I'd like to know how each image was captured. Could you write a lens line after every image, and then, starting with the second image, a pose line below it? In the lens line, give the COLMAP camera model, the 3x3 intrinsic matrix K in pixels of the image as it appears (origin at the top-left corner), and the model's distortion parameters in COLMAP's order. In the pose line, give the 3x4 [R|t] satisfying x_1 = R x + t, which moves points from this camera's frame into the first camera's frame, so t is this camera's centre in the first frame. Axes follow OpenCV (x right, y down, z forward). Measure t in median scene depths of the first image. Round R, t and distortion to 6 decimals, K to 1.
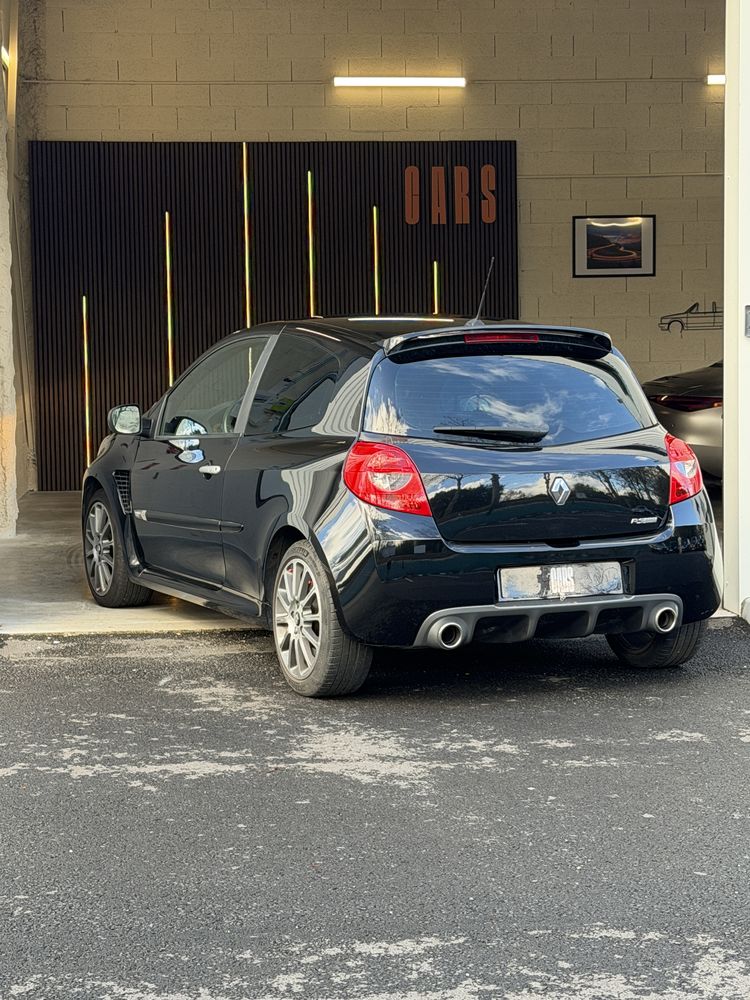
lens RADIAL K [[2094.8, 0, 403.3], [0, 2094.8, 498.8], [0, 0, 1]] dist [0.192188, -0.243769]
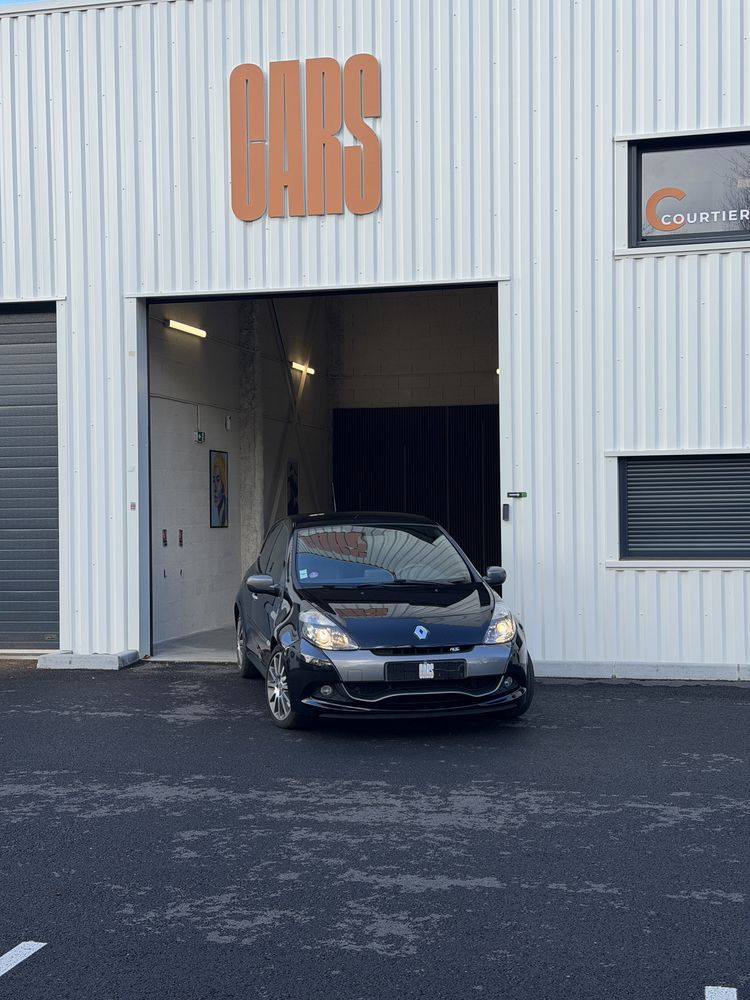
lens RADIAL K [[1373.8, 0, 373.8], [0, 1373.8, 506.2], [0, 0, 1]] dist [0.190288, -0.316318]
pose [[0.947554, 0.002684, -0.319584, 0.532508], [-0.026531, 0.997174, -0.070287, 0.001978], [0.318492, 0.075079, 0.944947, -0.279751]]
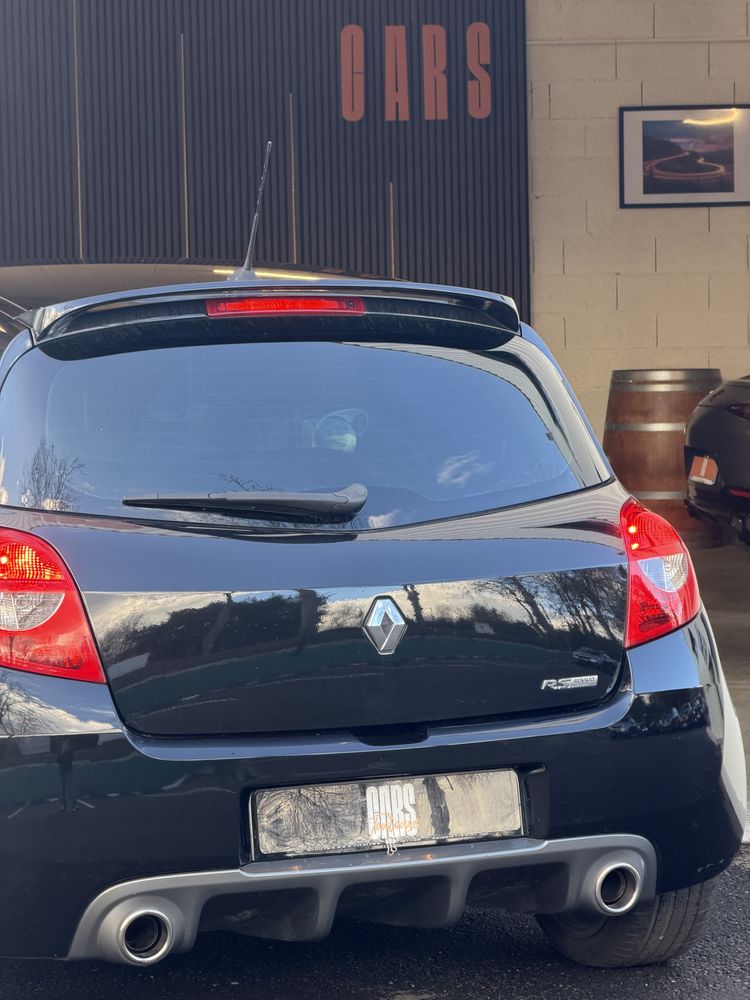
lens RADIAL K [[2992.8, 0, 393.3], [0, 2992.8, 501.2], [0, 0, 1]] dist [0.219479, 0.134067]
pose [[0.999558, -0.000514, -0.029721, 0.092489], [0.000141, 0.999921, -0.012546, -0.022398], [0.029725, 0.012536, 0.999479, 0.300824]]
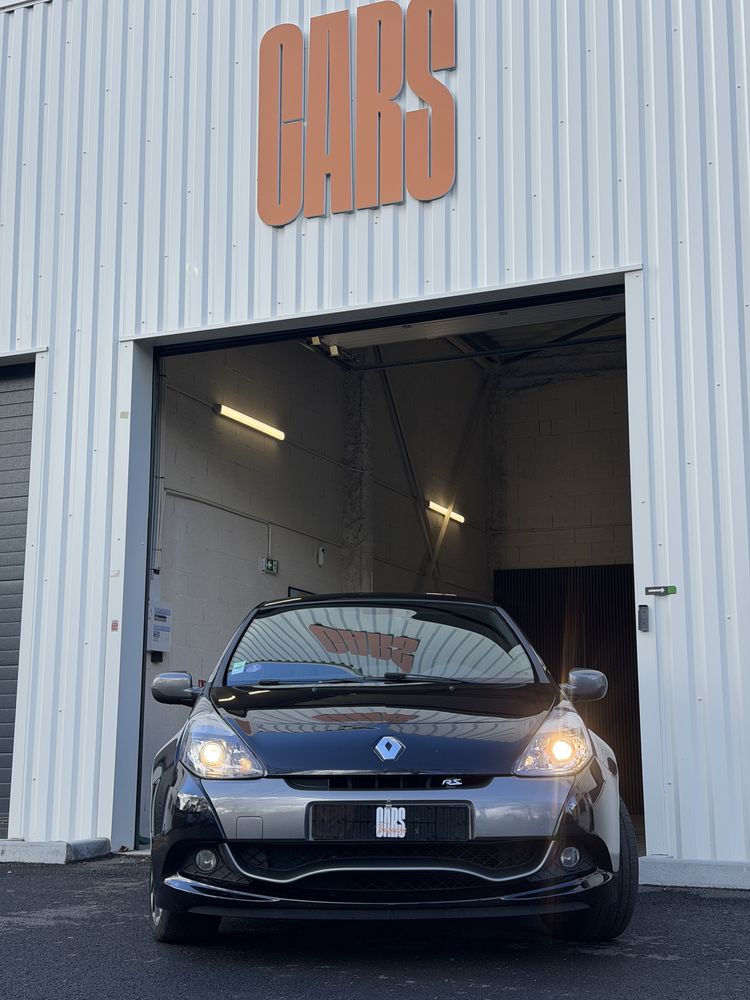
lens RADIAL K [[1378.9, 0, 380.5], [0, 1378.9, 502.9], [0, 0, 1]] dist [0.183333, -0.268879]
pose [[0.873453, -0.075023, -0.481095, 0.497860], [-0.052667, 0.967704, -0.246526, 0.067301], [0.484052, 0.240667, 0.841292, 0.267428]]
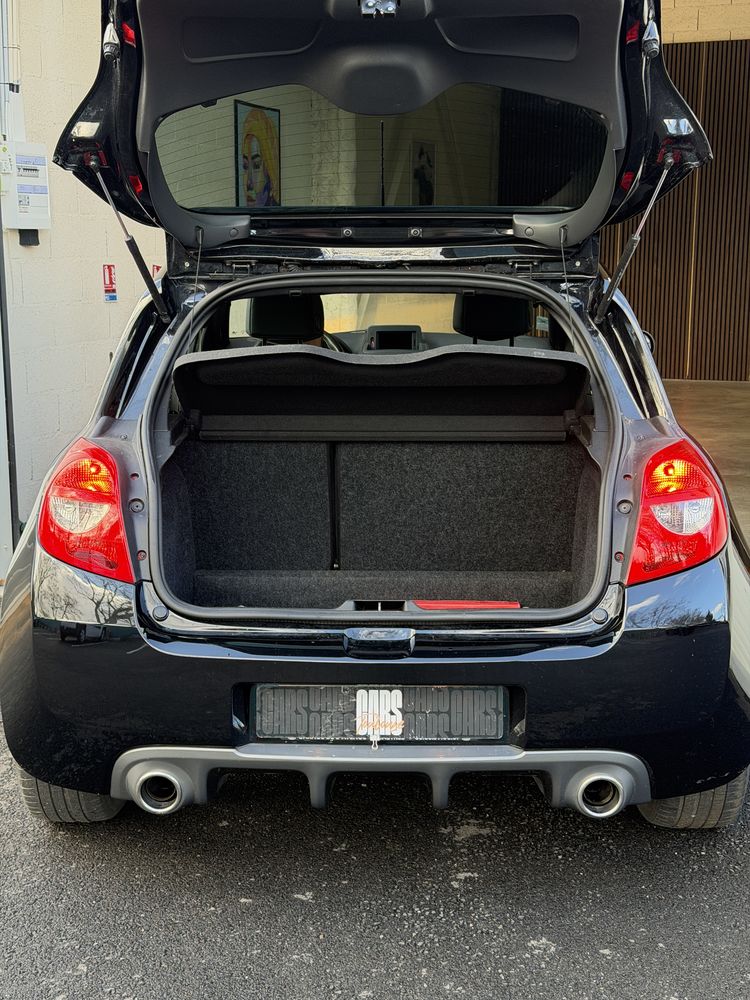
lens RADIAL K [[1379.5, 0, 375.0], [0, 1379.5, 500.0], [0, 0, 1]] dist [0.166393, -0.118754]
pose [[0.896984, 0.096567, -0.431387, 0.217428], [-0.046275, 0.990999, 0.125618, -0.059938], [0.439634, -0.092715, 0.893379, 0.649140]]
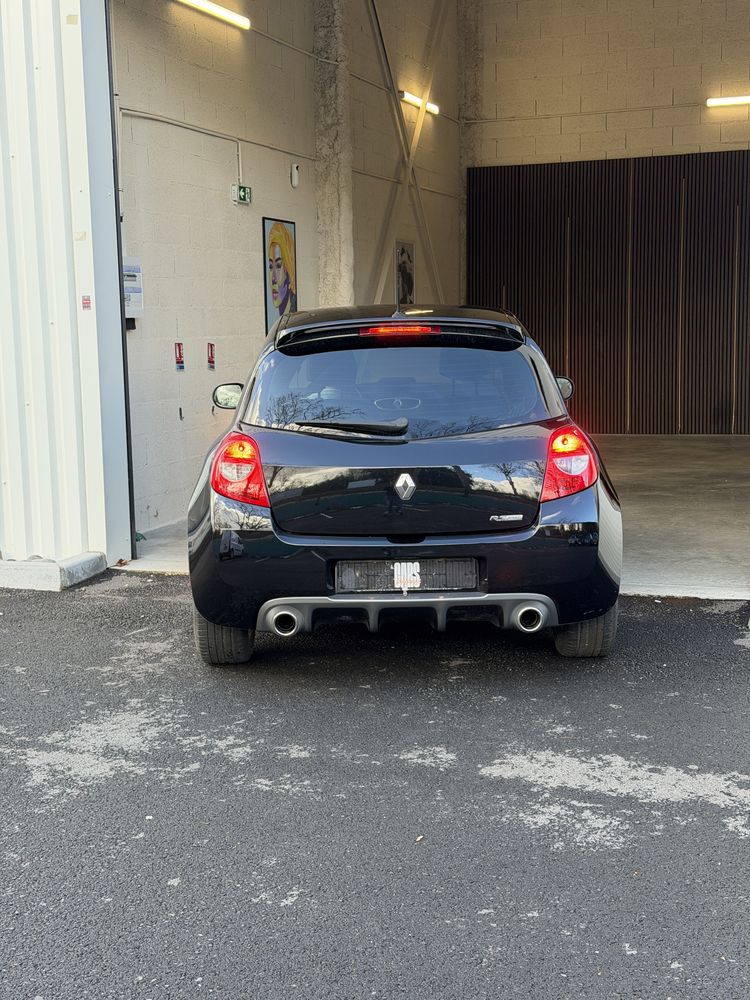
lens RADIAL K [[1378.9, 0, 380.5], [0, 1378.9, 502.9], [0, 0, 1]] dist [0.183333, -0.268879]
pose [[0.907378, 0.051755, -0.417116, 0.323454], [-0.025698, 0.997365, 0.067849, -0.038288], [0.419528, -0.050846, 0.906317, 0.381211]]
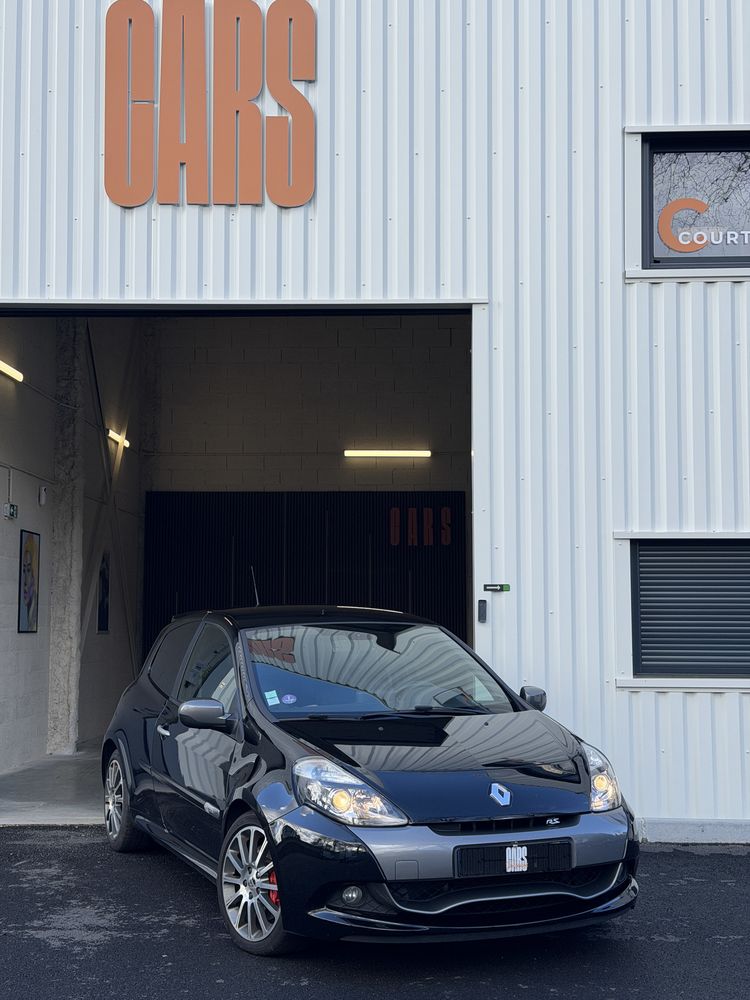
lens RADIAL K [[1373.8, 0, 373.8], [0, 1373.8, 506.2], [0, 0, 1]] dist [0.190288, -0.316318]
pose [[0.992753, 0.004069, -0.120105, 0.238392], [-0.023098, 0.987253, -0.157471, -0.007282], [0.117933, 0.159104, 0.980193, 0.069214]]
